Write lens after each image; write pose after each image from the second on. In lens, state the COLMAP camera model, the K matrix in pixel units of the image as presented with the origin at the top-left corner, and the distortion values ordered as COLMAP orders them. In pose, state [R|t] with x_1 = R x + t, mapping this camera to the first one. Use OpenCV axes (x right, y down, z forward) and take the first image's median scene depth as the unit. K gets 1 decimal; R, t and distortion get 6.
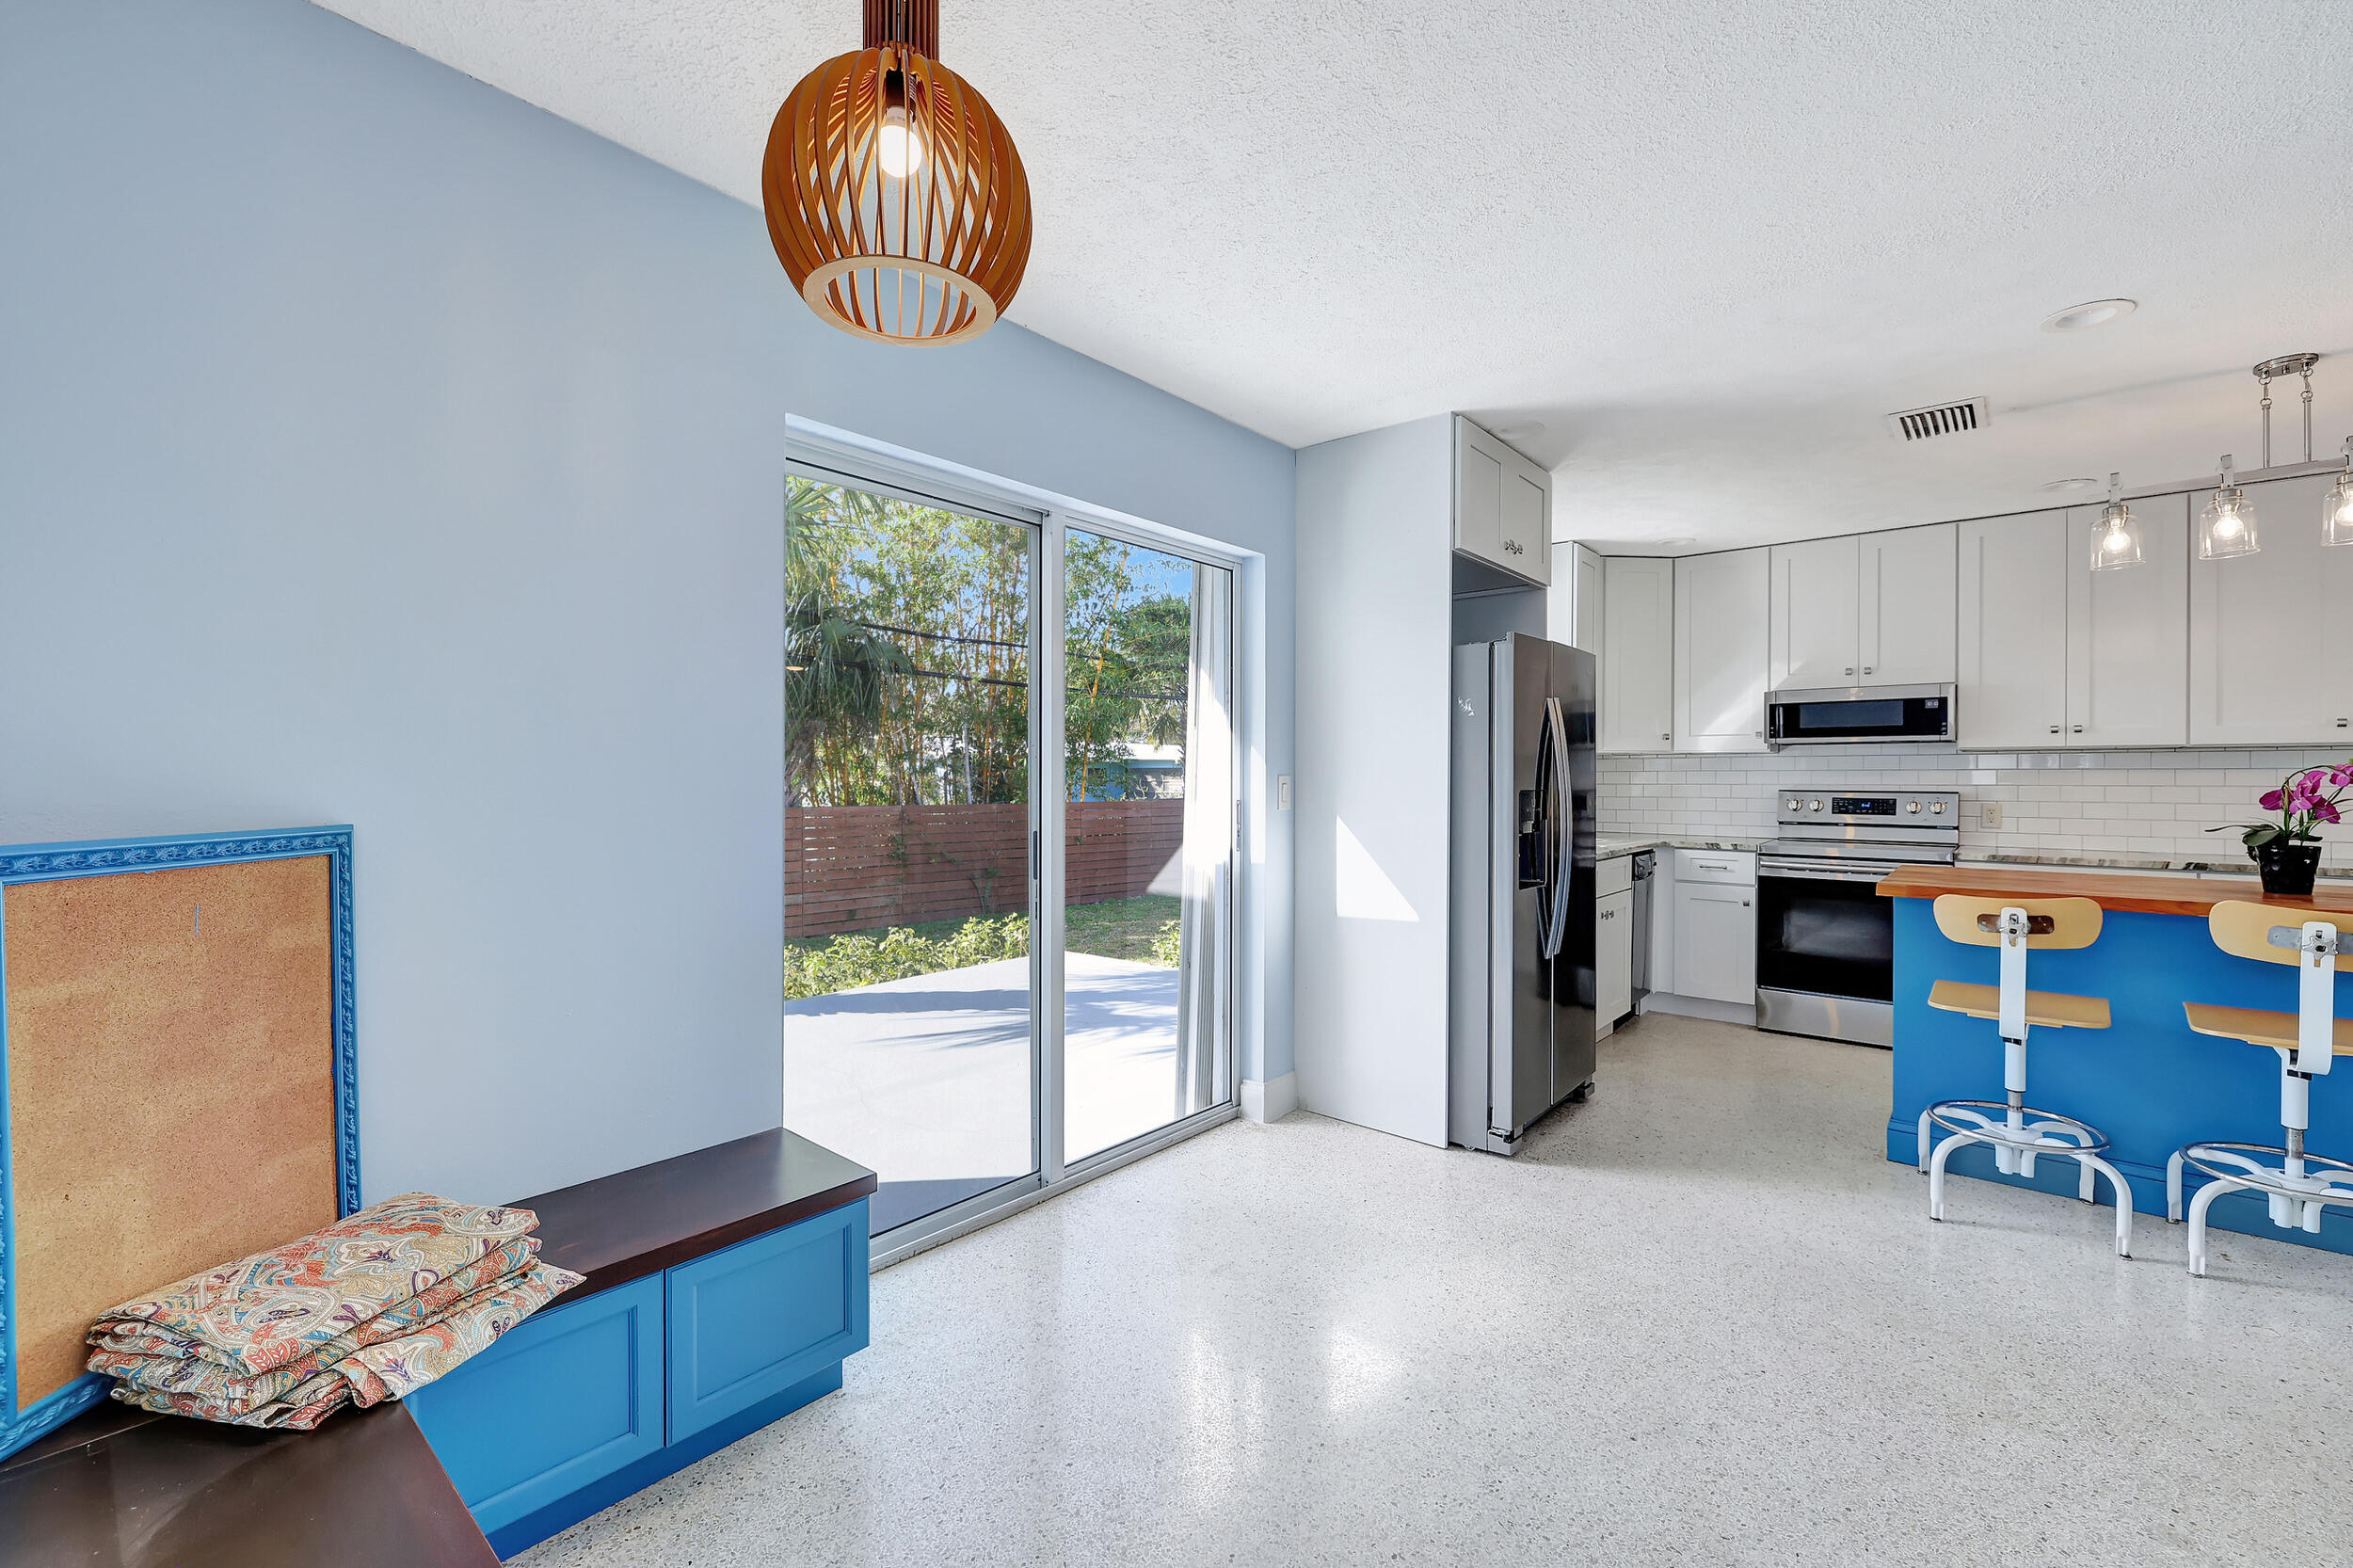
lens RADIAL K [[984.0, 0, 1169.3], [0, 984.0, 779.6], [0, 0, 1]] dist [-0.009214, 0.000918]
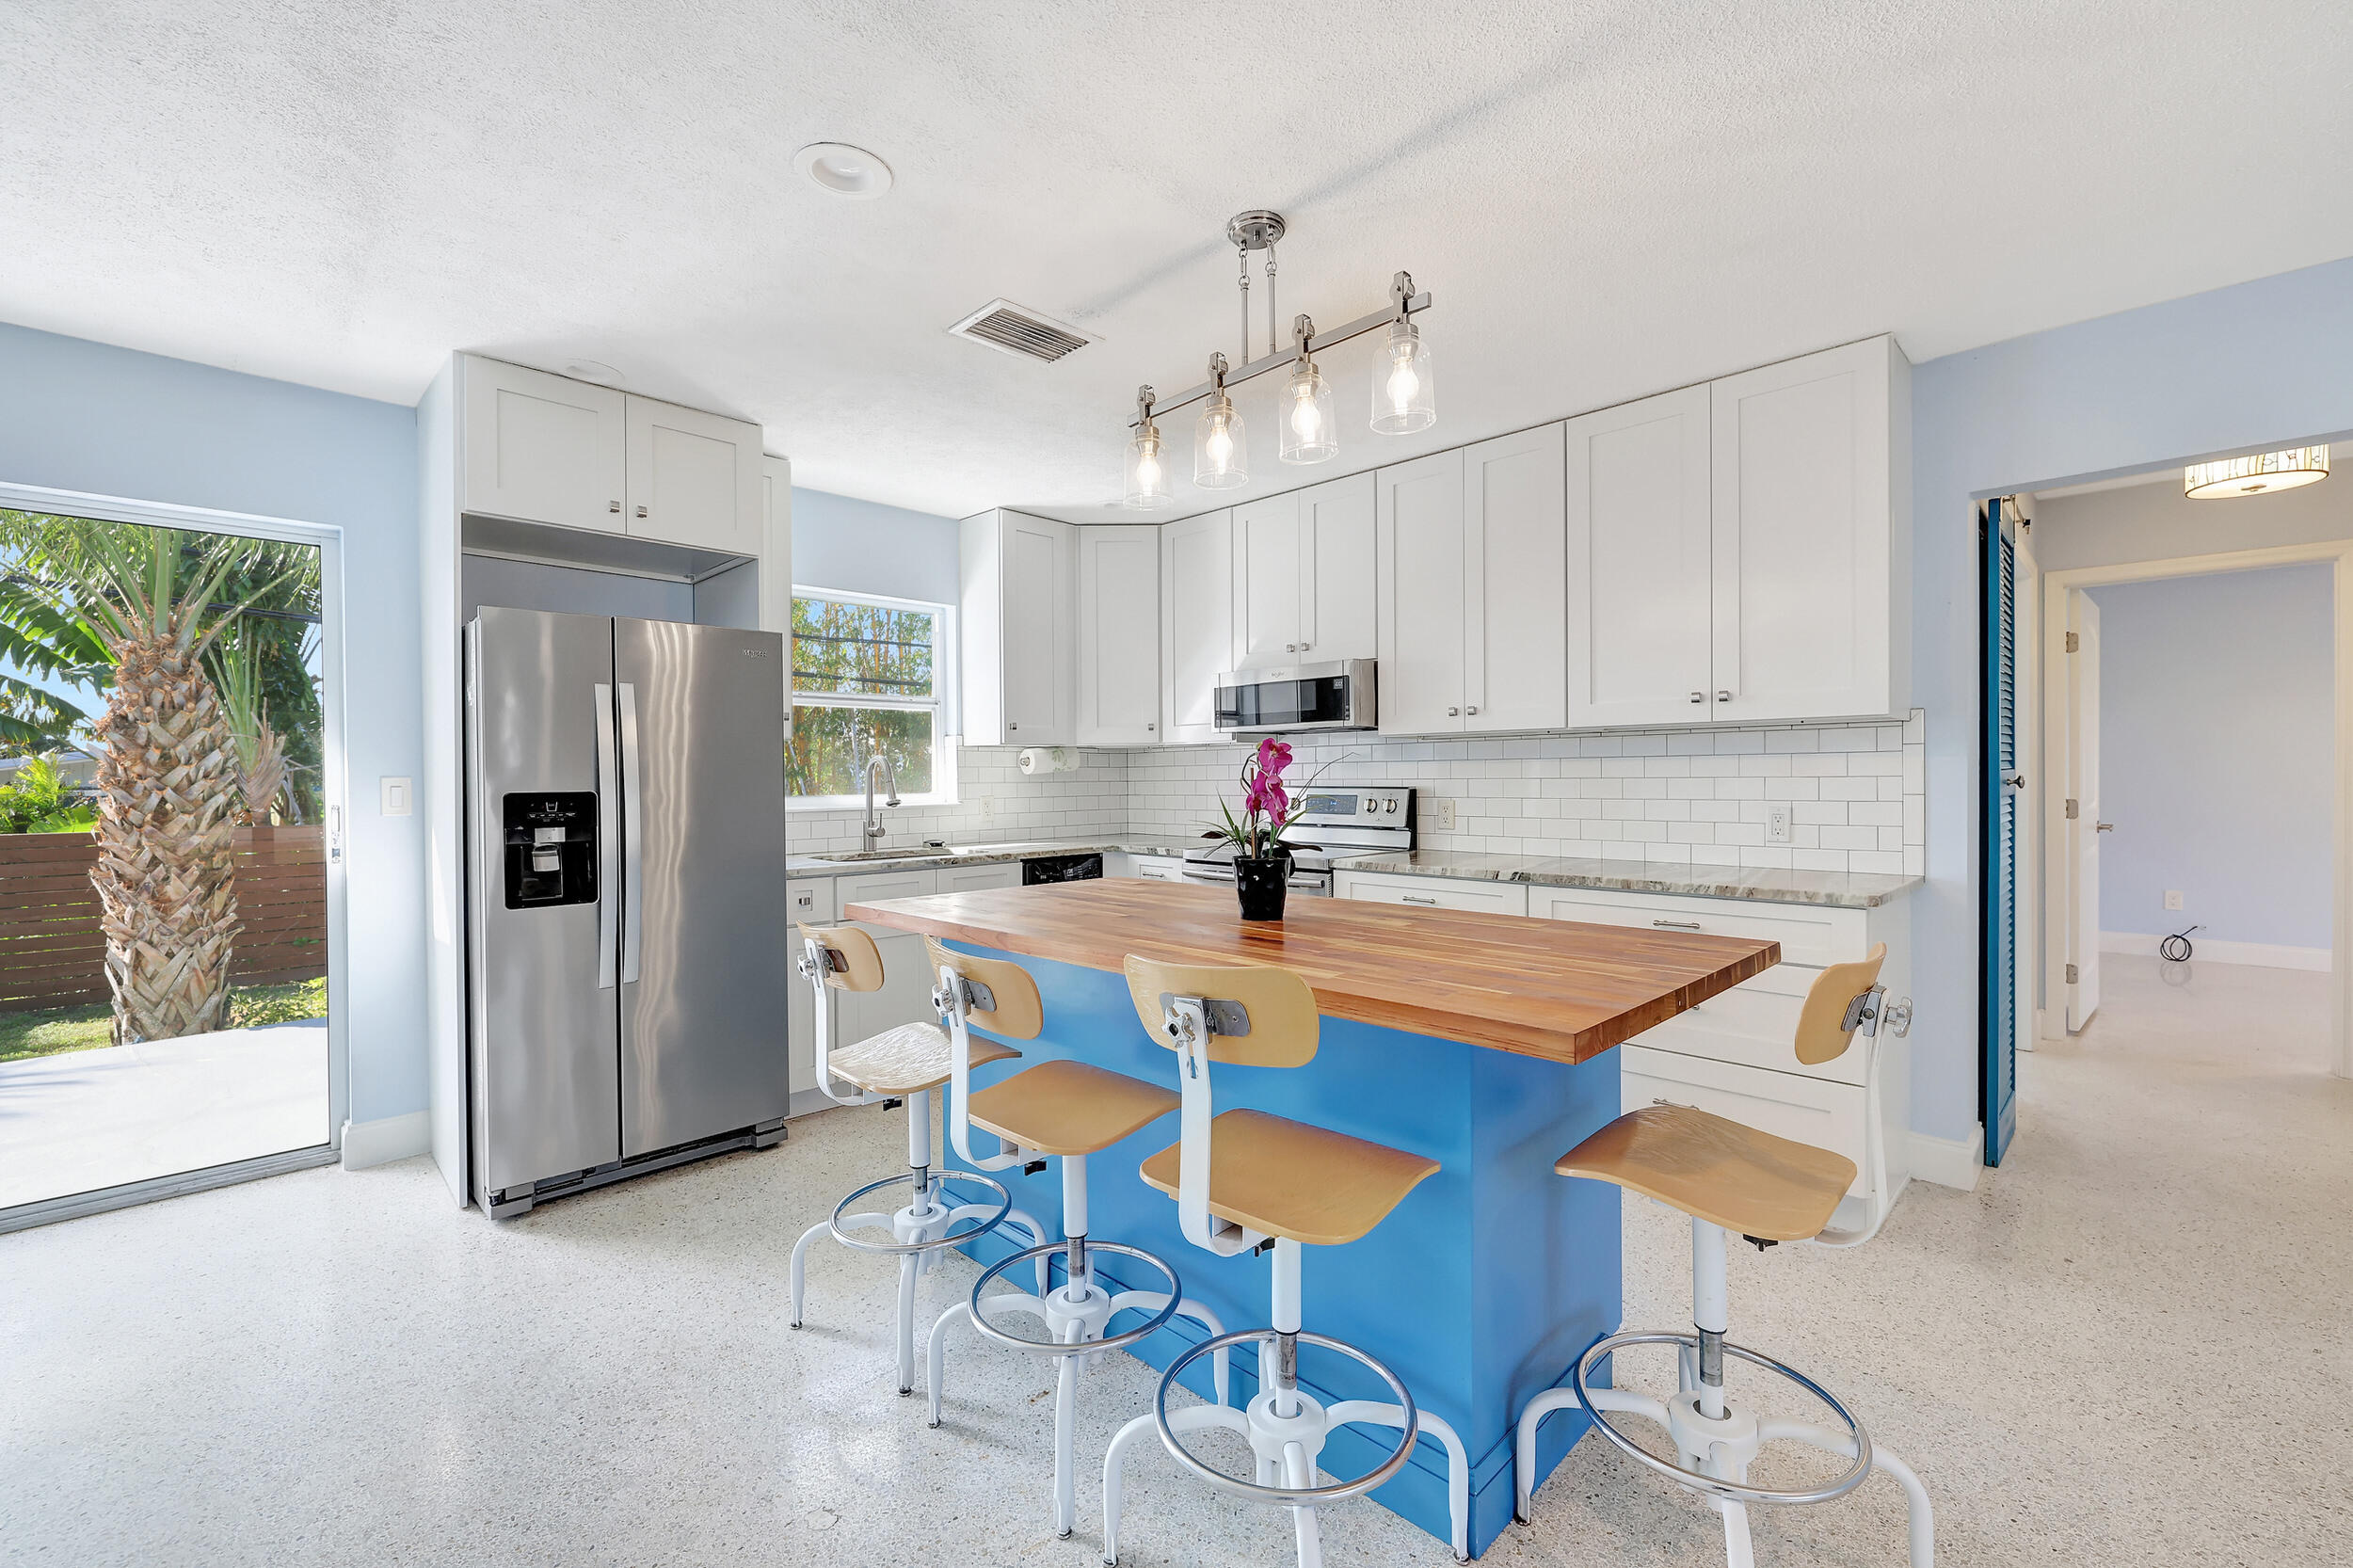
lens RADIAL K [[984.0, 0, 1171.7], [0, 984.0, 785.2], [0, 0, 1]] dist [-0.009214, 0.000918]
pose [[0.997331, -0.009751, -0.072356, 1.004957], [0.010321, 0.999919, 0.007505, 0.004070], [0.072277, -0.008232, 0.997351, 0.194686]]
